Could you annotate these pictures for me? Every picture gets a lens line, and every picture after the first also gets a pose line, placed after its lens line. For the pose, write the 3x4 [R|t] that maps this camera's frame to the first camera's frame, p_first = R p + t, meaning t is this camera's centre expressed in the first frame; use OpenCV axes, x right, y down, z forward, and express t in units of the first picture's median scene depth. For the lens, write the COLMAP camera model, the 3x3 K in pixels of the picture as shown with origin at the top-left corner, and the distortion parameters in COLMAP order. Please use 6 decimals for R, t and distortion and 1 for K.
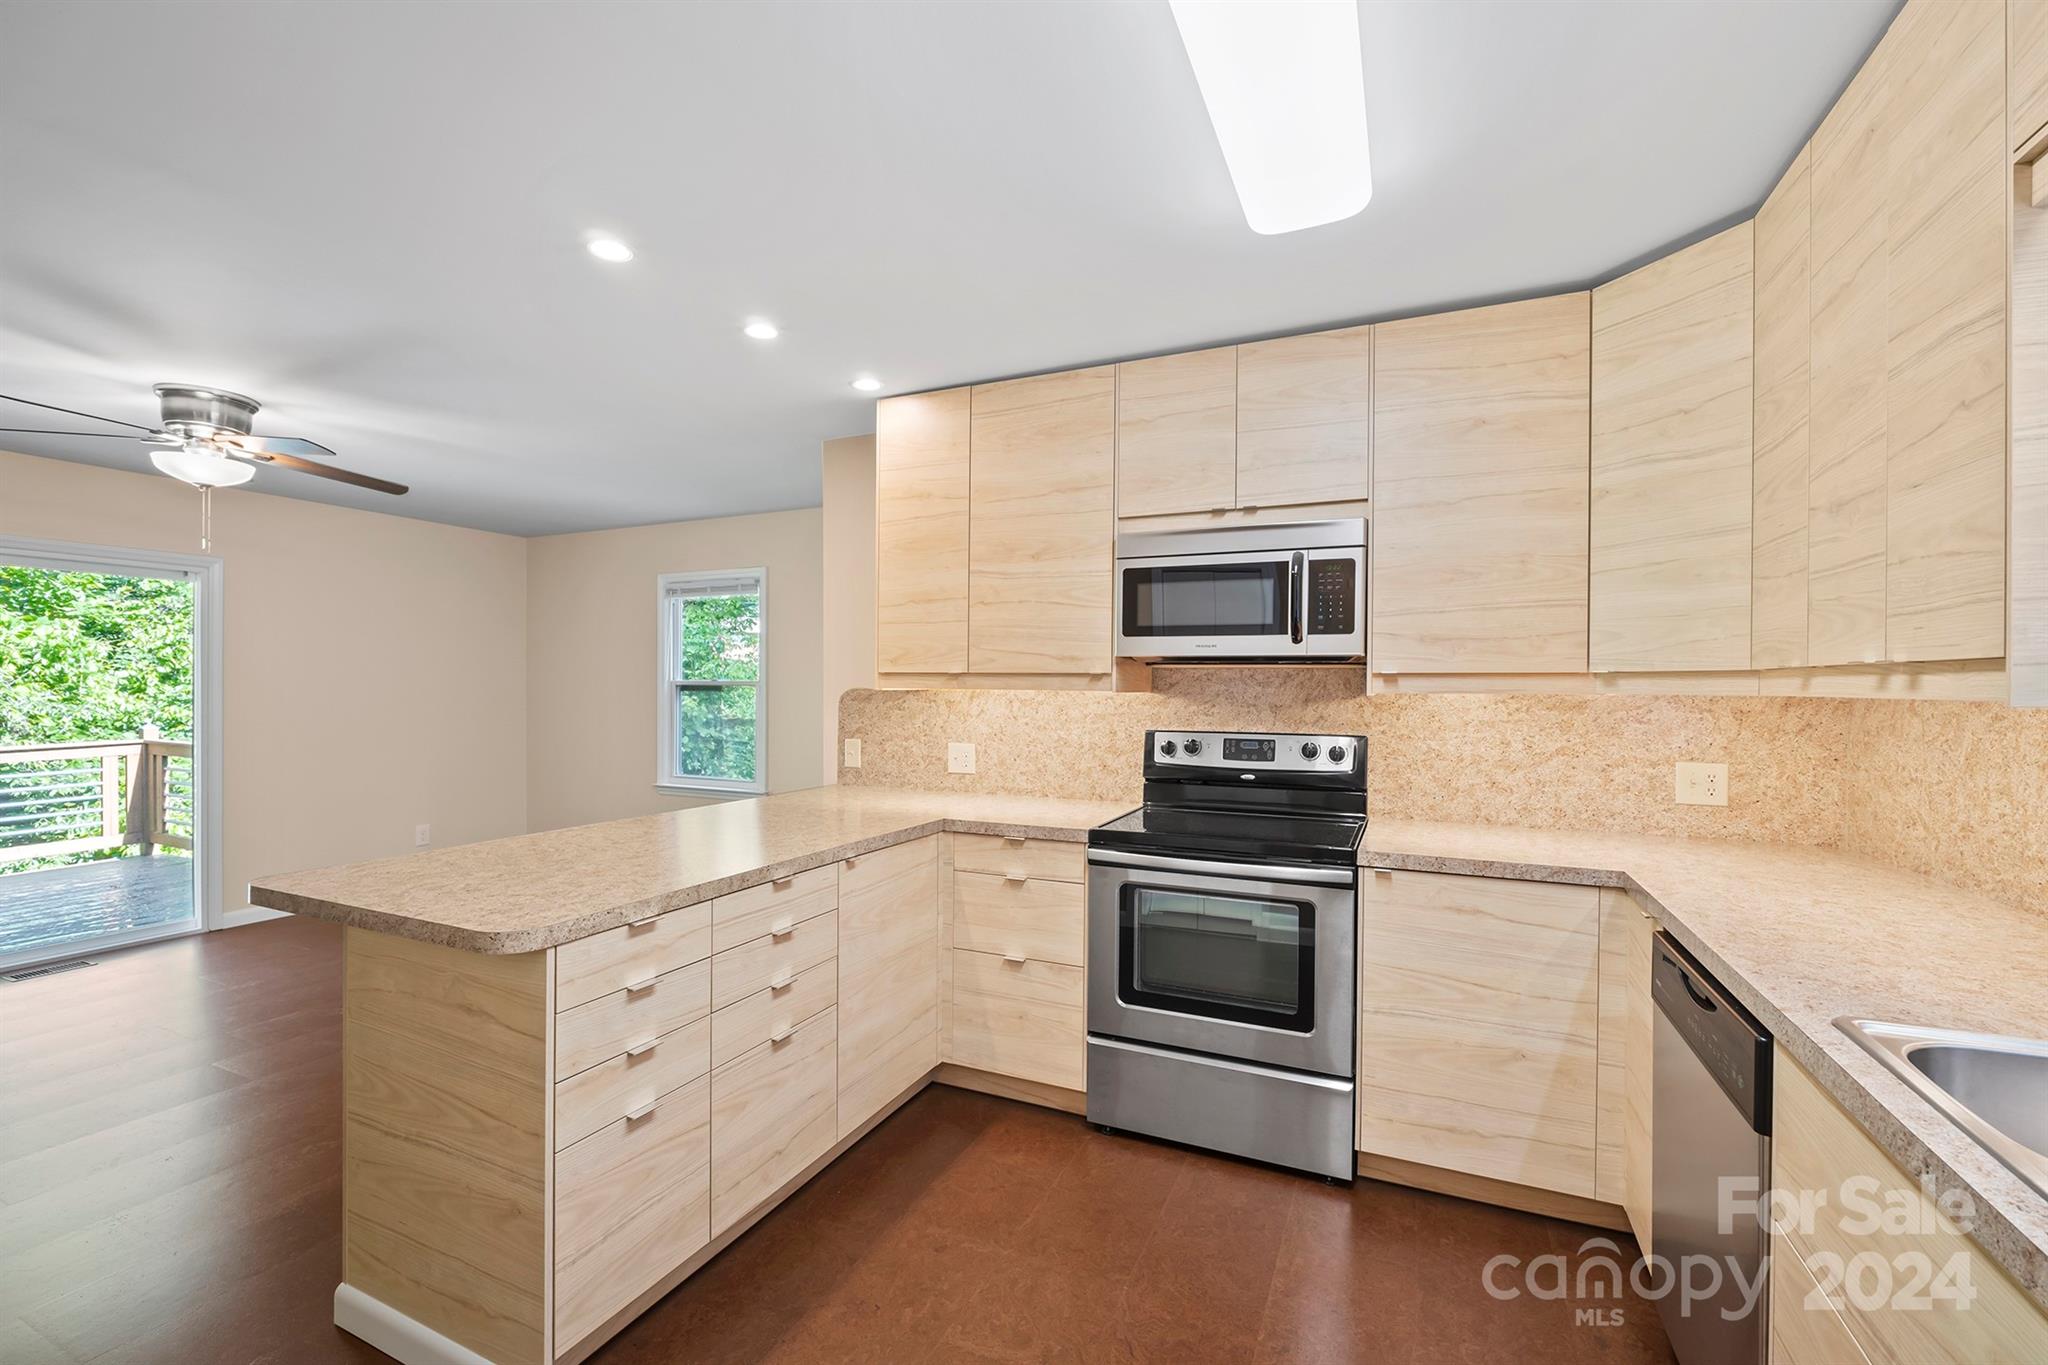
lens RADIAL K [[861.9, 0, 1027.9], [0, 861.9, 689.1], [0, 0, 1]] dist [-0.006167, -0.000708]
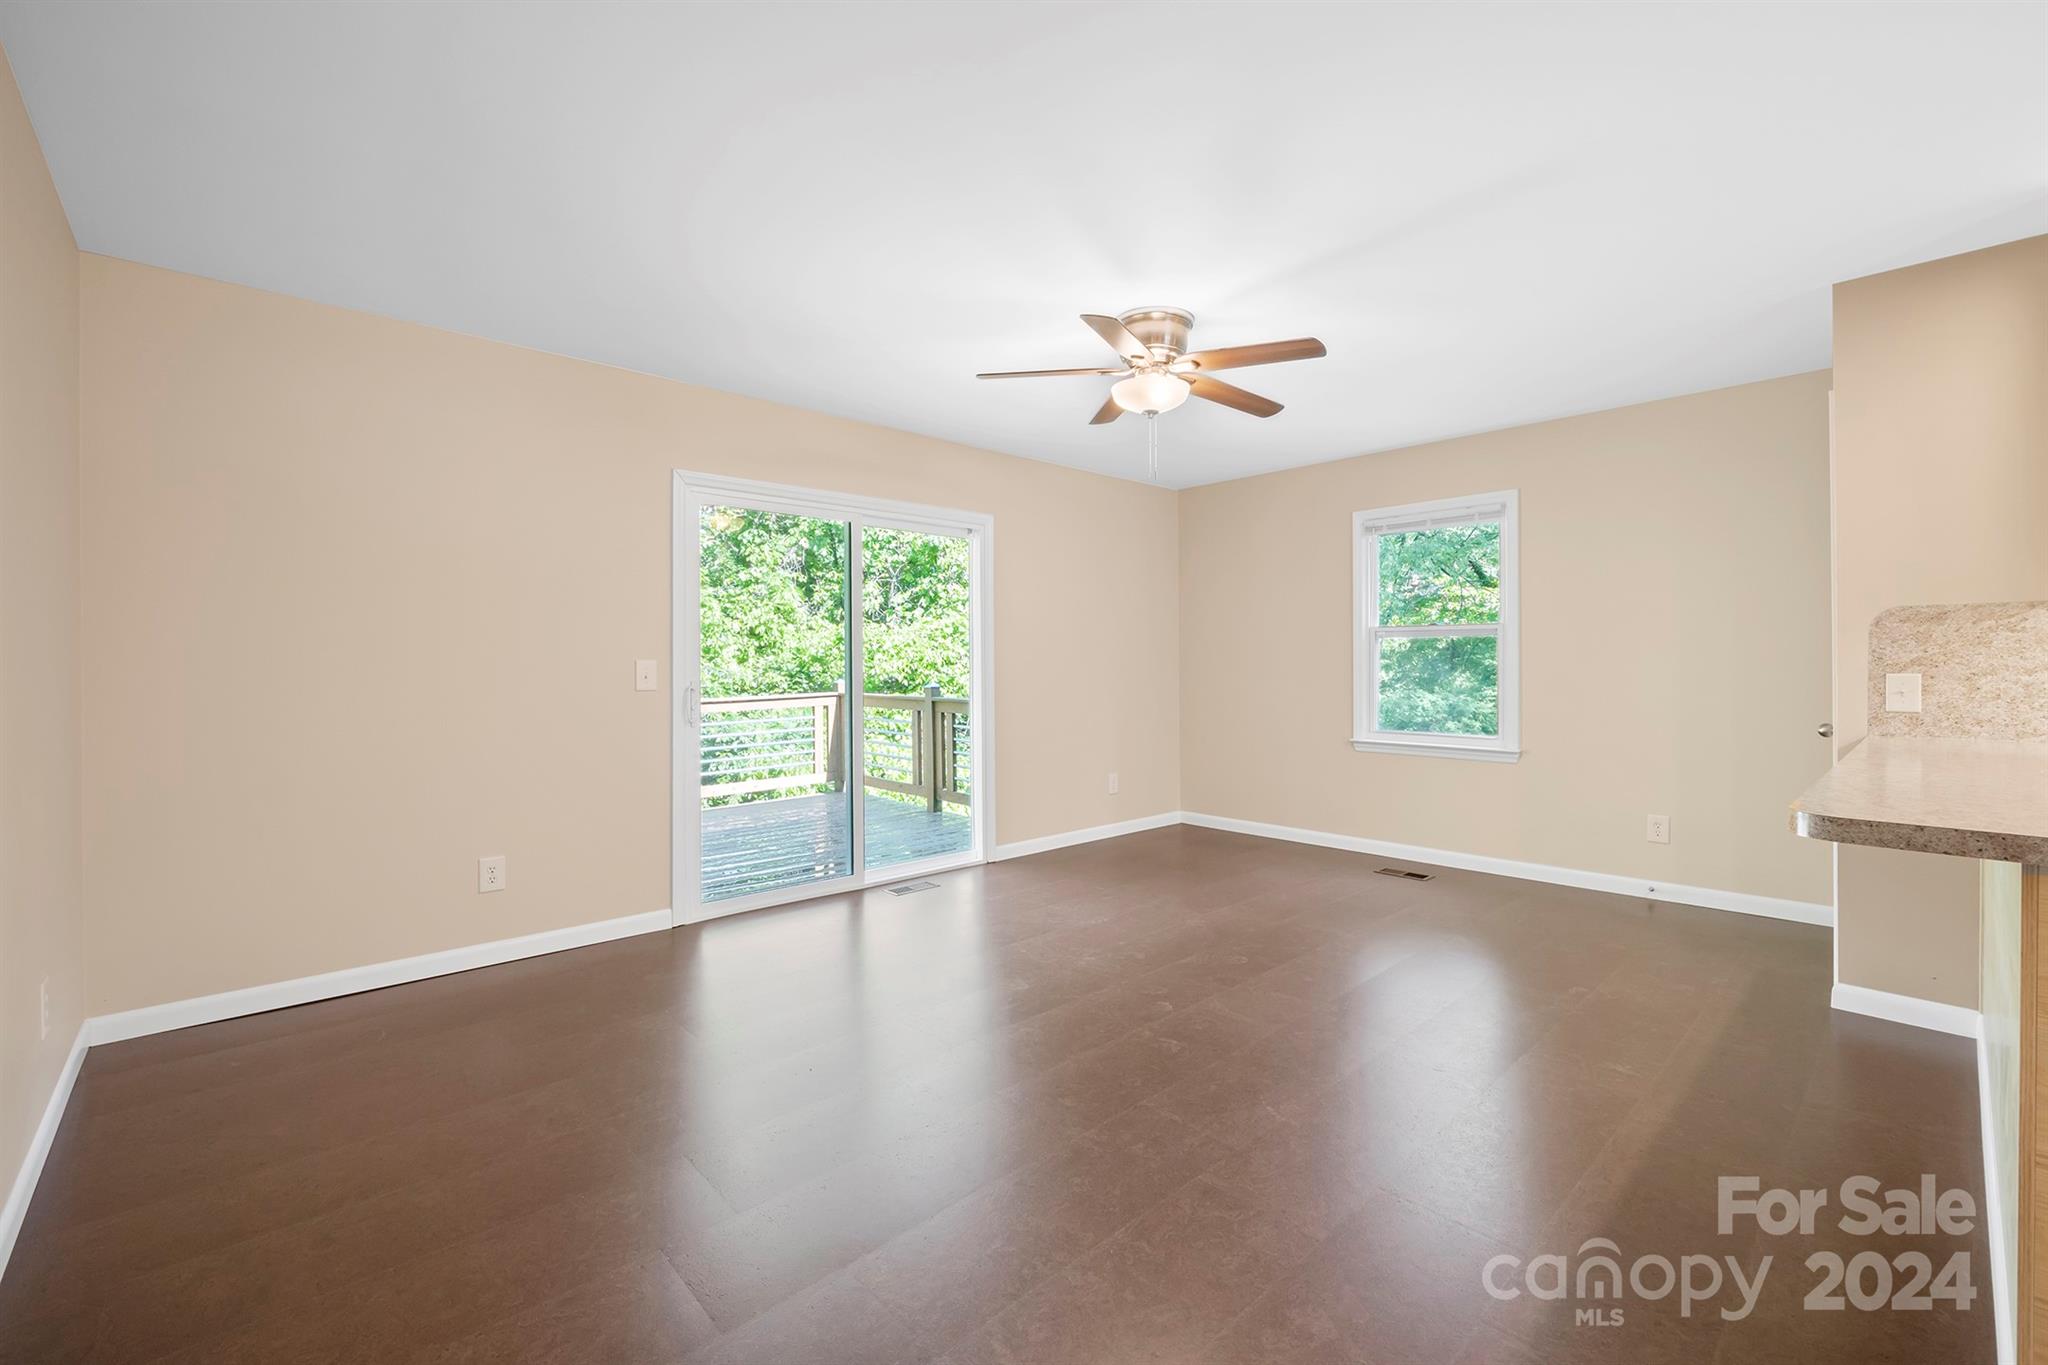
lens RADIAL K [[861.9, 0, 1028.8], [0, 861.9, 665.8], [0, 0, 1]] dist [-0.006167, -0.000708]
pose [[0.921692, -0.005157, -0.387889, -0.490336], [0.004497, 0.999986, -0.002610, 0.039691], [0.387897, 0.000661, 0.921703, 0.024348]]
